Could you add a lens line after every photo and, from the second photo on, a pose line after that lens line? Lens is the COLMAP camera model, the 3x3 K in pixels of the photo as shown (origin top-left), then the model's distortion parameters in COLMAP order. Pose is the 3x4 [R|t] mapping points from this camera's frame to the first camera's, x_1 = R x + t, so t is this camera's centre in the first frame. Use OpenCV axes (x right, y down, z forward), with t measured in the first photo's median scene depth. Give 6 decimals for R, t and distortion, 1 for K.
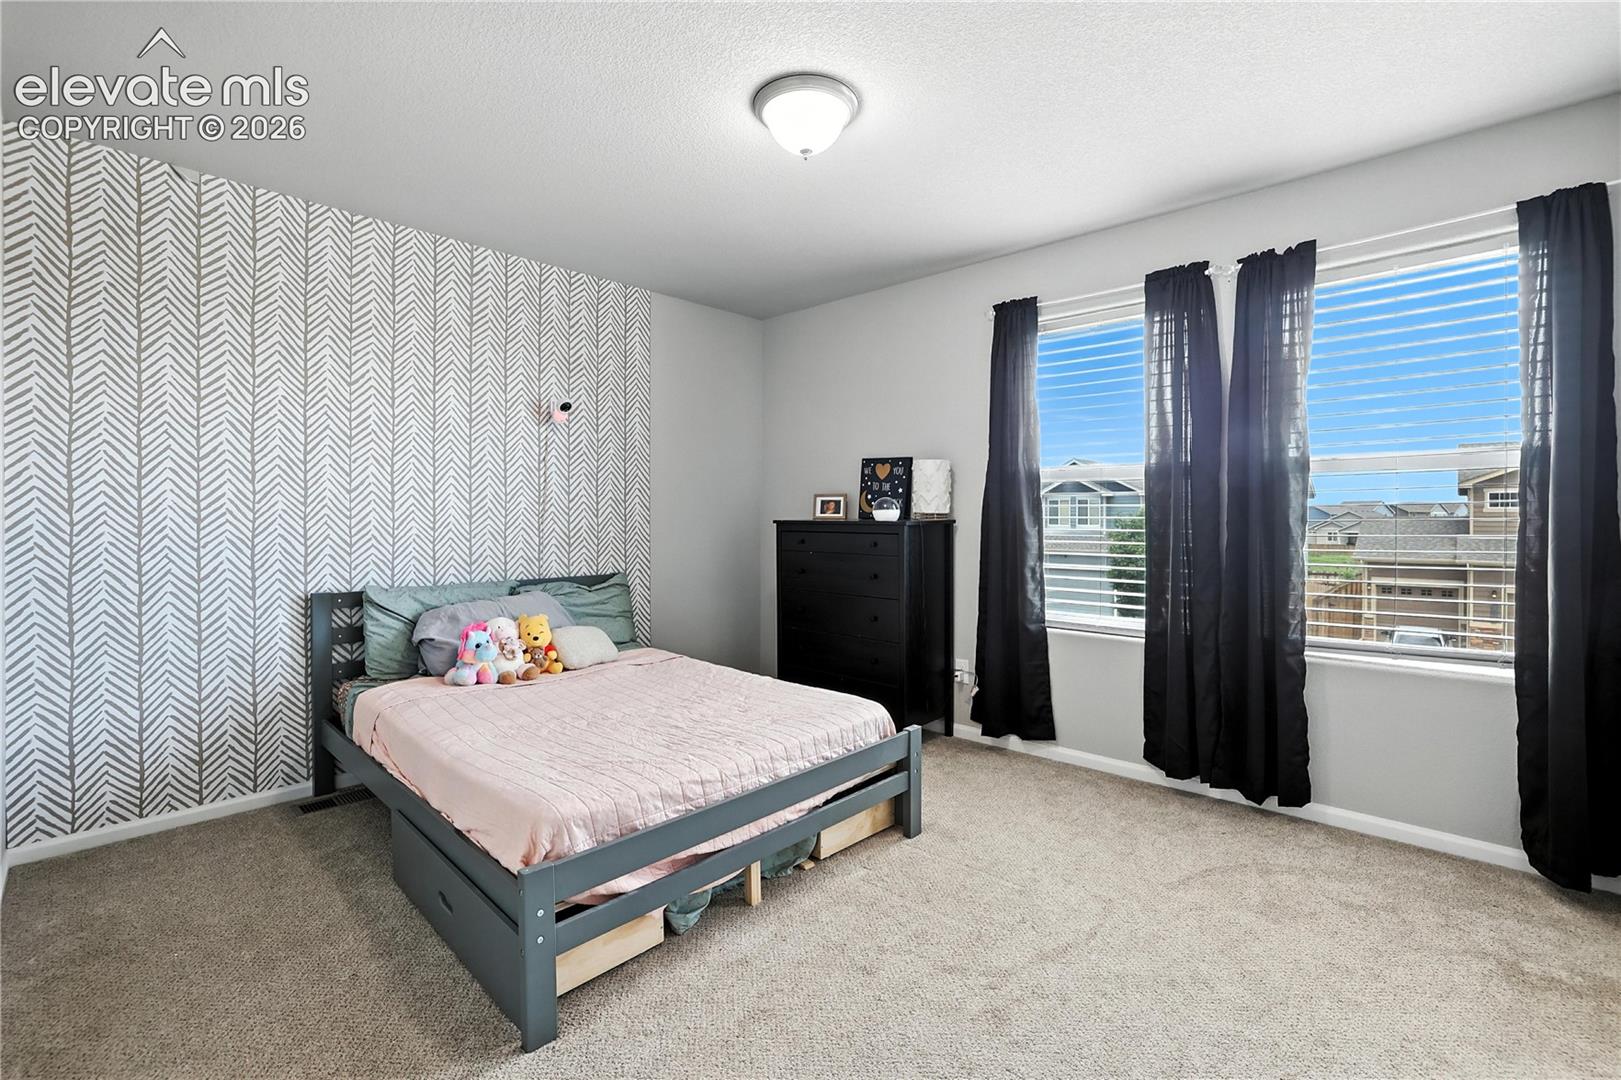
lens RADIAL K [[710.3, 0, 810.8], [0, 710.3, 525.7], [0, 0, 1]] dist [-0.047146, 0.016735]
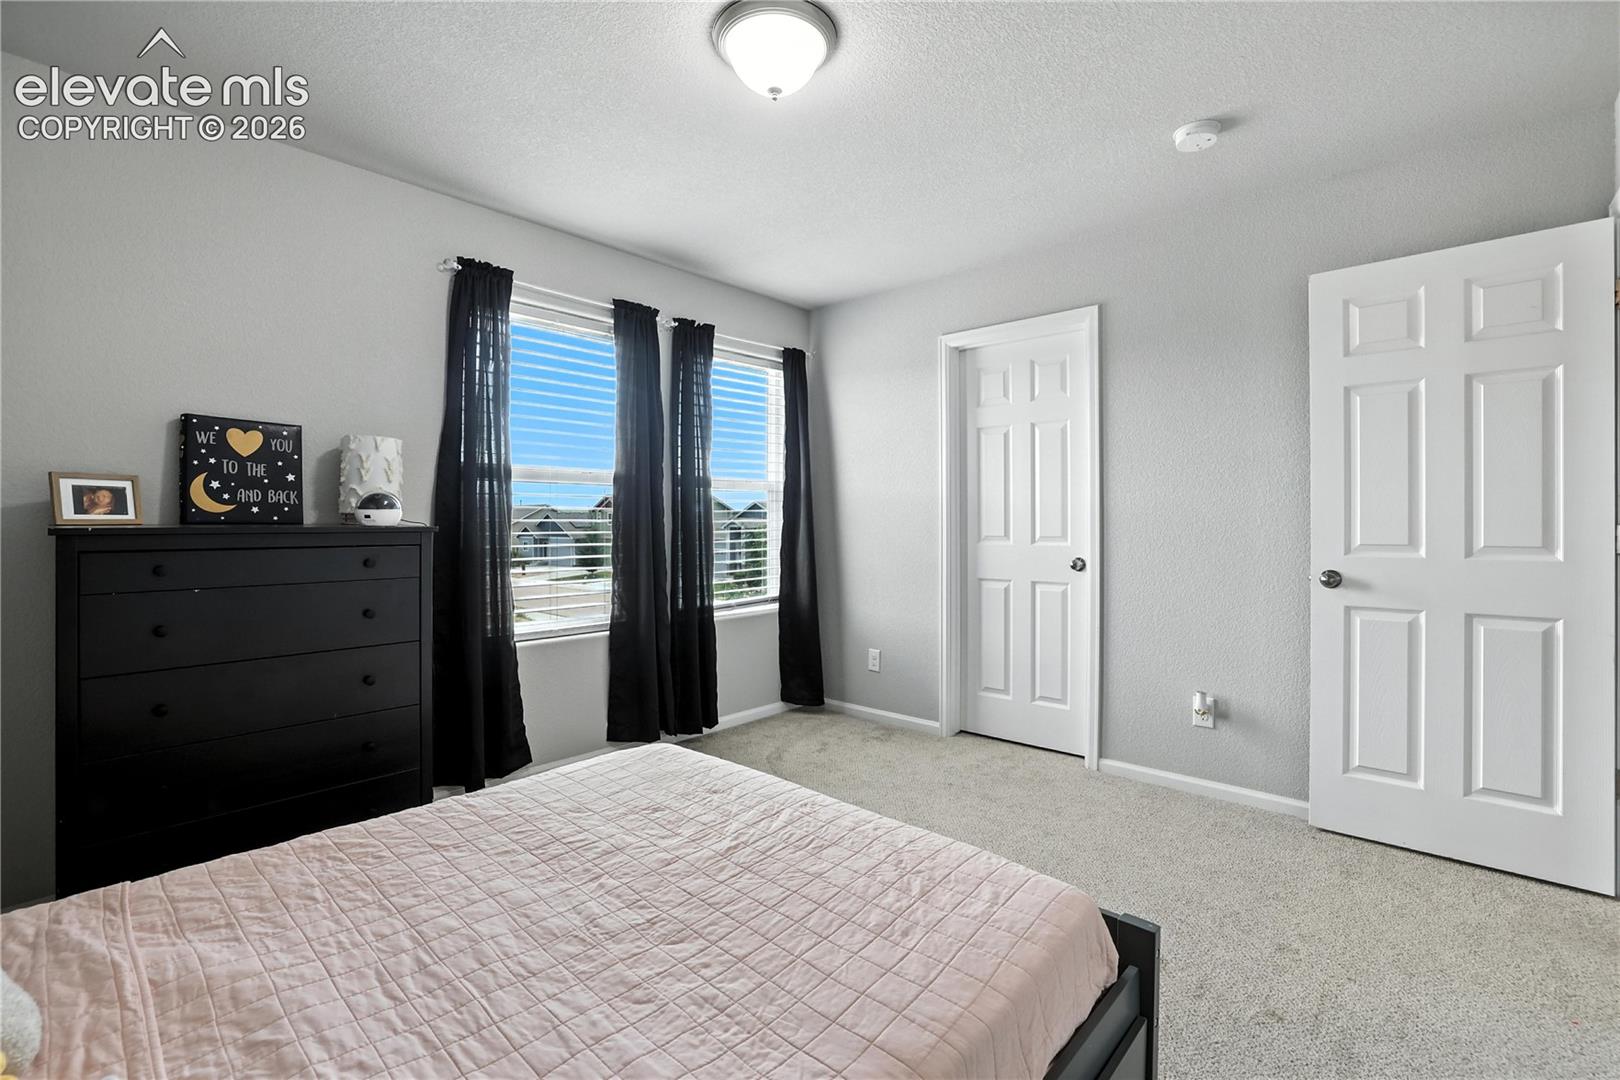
lens RADIAL K [[709.8, 0, 810.3], [0, 709.8, 525.8], [0, 0, 1]] dist [-0.047146, 0.016735]
pose [[-0.029133, -0.009083, 0.999534, -0.542092], [0.014310, 0.999852, 0.009503, -0.007712], [-0.999473, 0.014580, -0.028999, 0.620310]]
